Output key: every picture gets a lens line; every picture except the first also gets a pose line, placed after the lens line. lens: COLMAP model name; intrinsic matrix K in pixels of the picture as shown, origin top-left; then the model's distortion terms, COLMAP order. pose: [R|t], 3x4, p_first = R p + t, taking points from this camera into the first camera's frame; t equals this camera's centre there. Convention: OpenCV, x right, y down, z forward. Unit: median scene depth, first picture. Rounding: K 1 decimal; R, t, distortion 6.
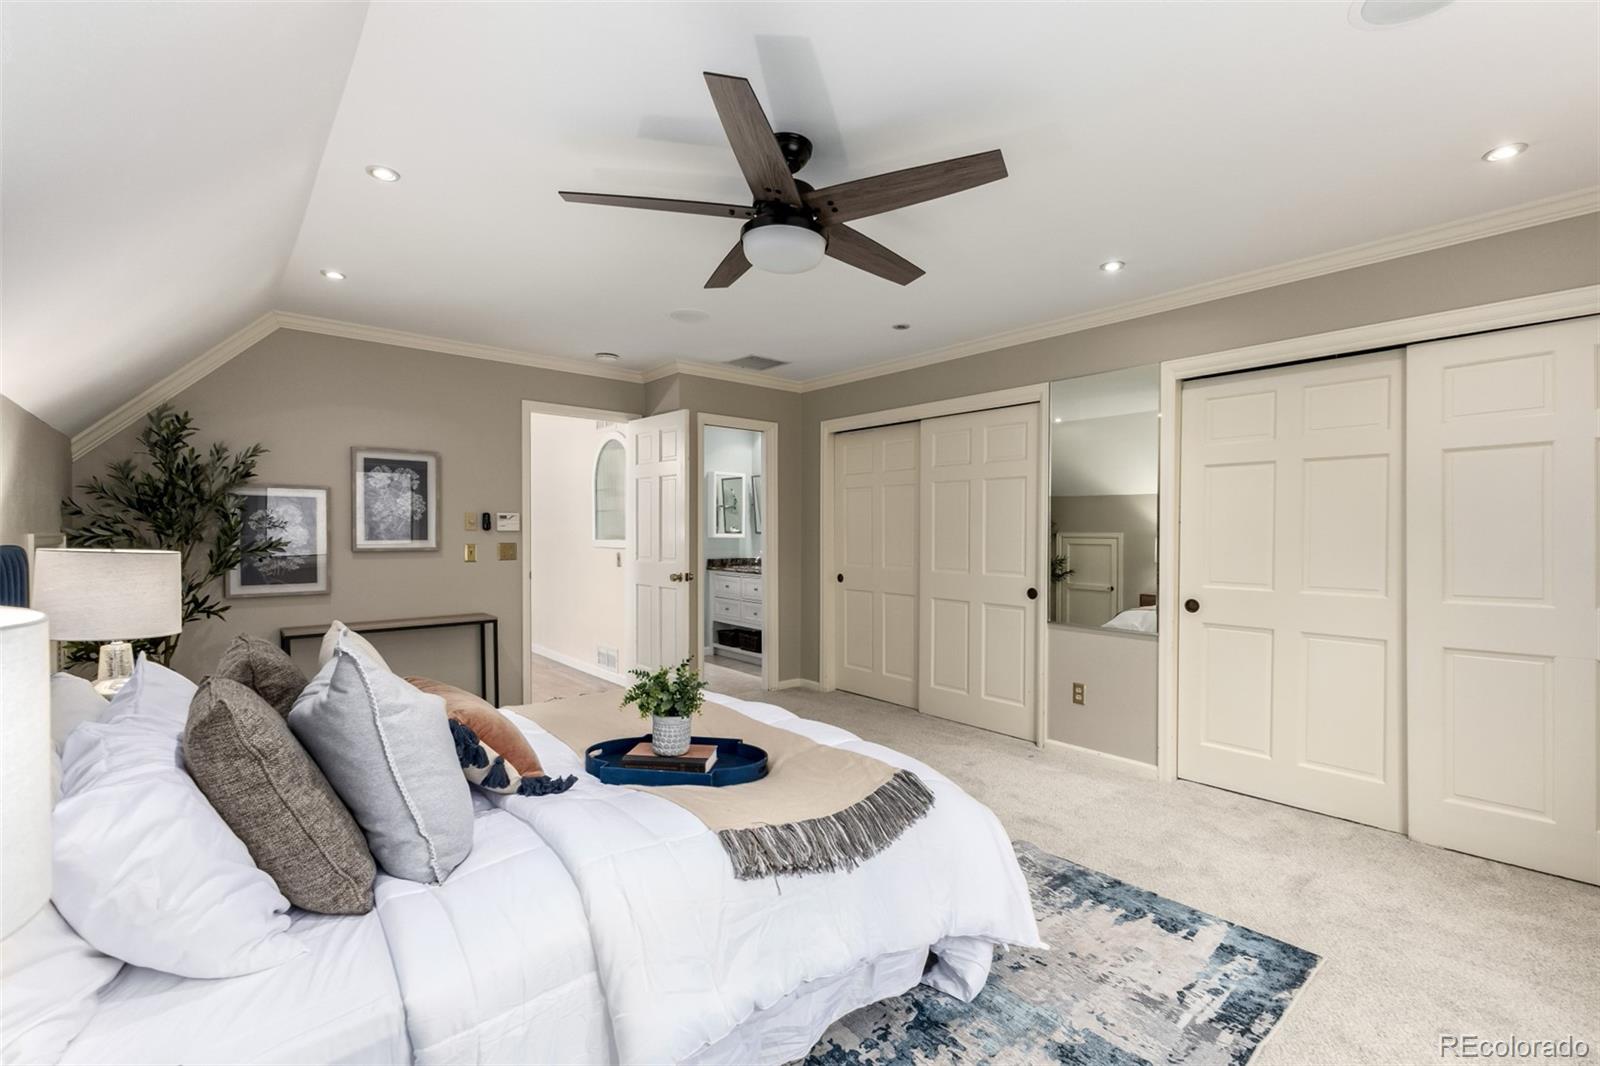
lens RADIAL K [[704.6, 0, 797.8], [0, 704.6, 528.8], [0, 0, 1]] dist [0.012473, -0.001513]
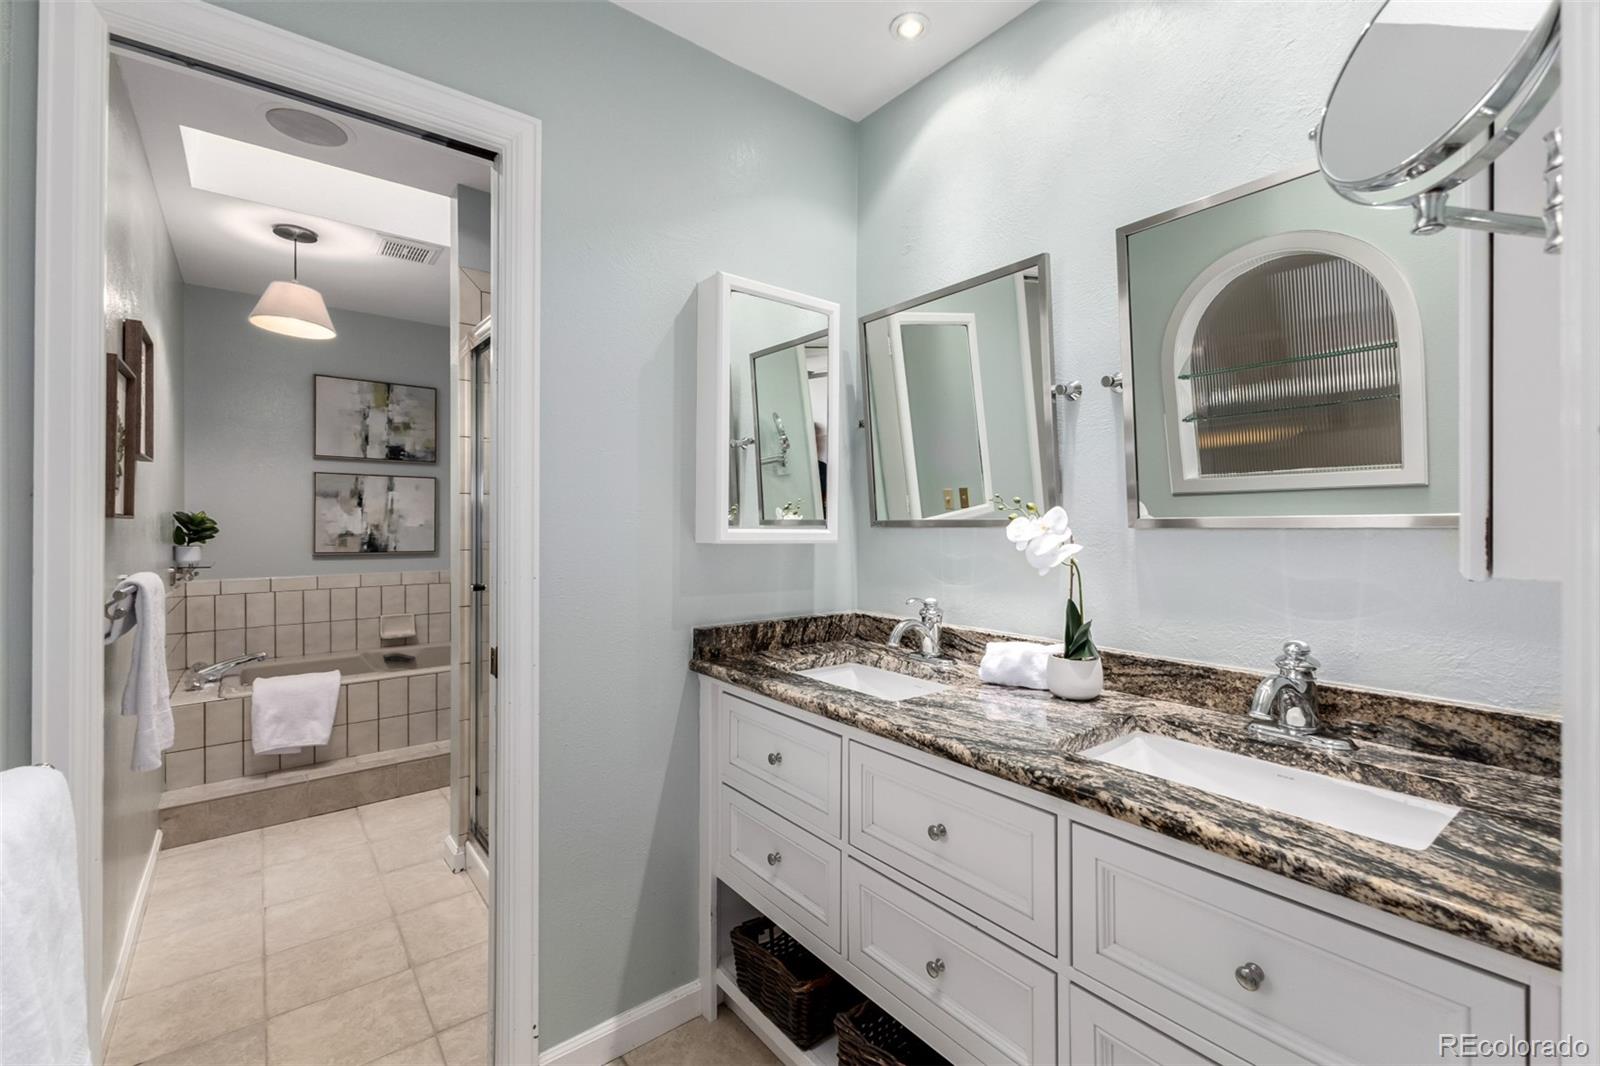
lens RADIAL K [[704.6, 0, 797.8], [0, 704.6, 528.8], [0, 0, 1]] dist [0.012473, -0.001513]
pose [[0.999130, 0.000670, -0.041706, -0.078070], [-0.000230, 0.999944, 0.010568, 0.004403], [0.041711, -0.010549, 0.999074, 0.724919]]
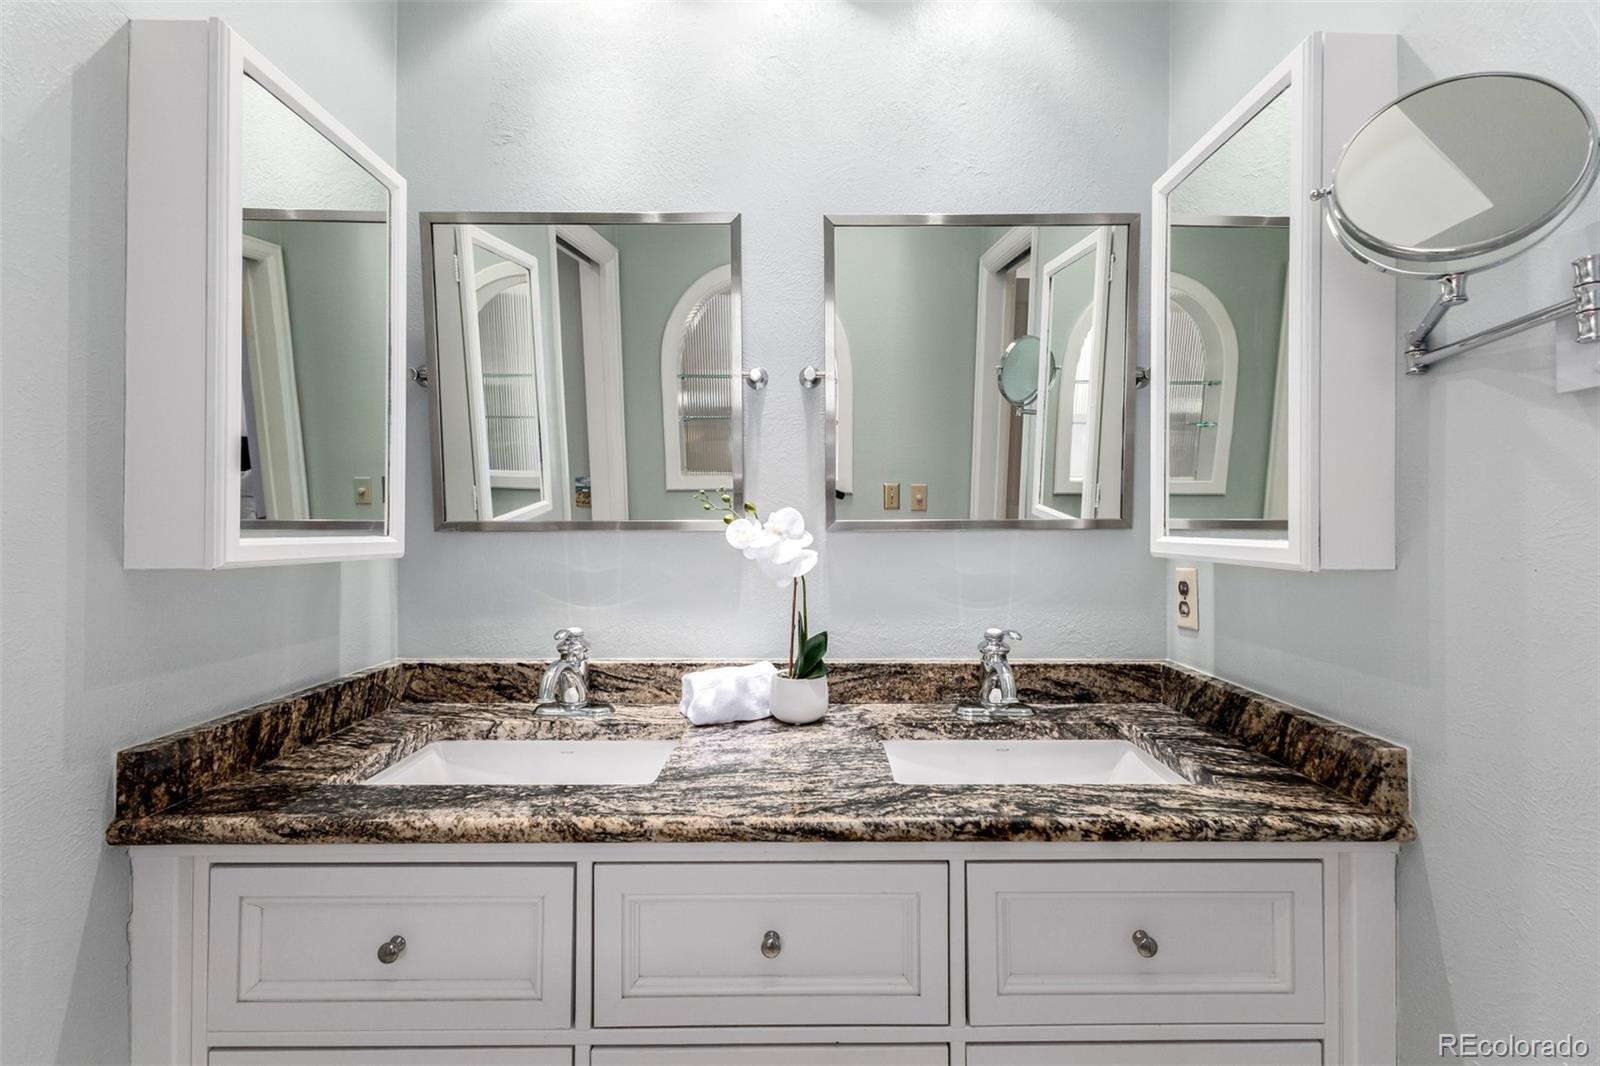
lens RADIAL K [[704.6, 0, 797.8], [0, 704.6, 528.8], [0, 0, 1]] dist [0.012473, -0.001513]
pose [[0.631500, -0.002824, 0.775371, -0.145209], [-0.003222, 0.999975, 0.006266, 0.004464], [-0.775369, -0.006455, 0.631475, 0.811991]]
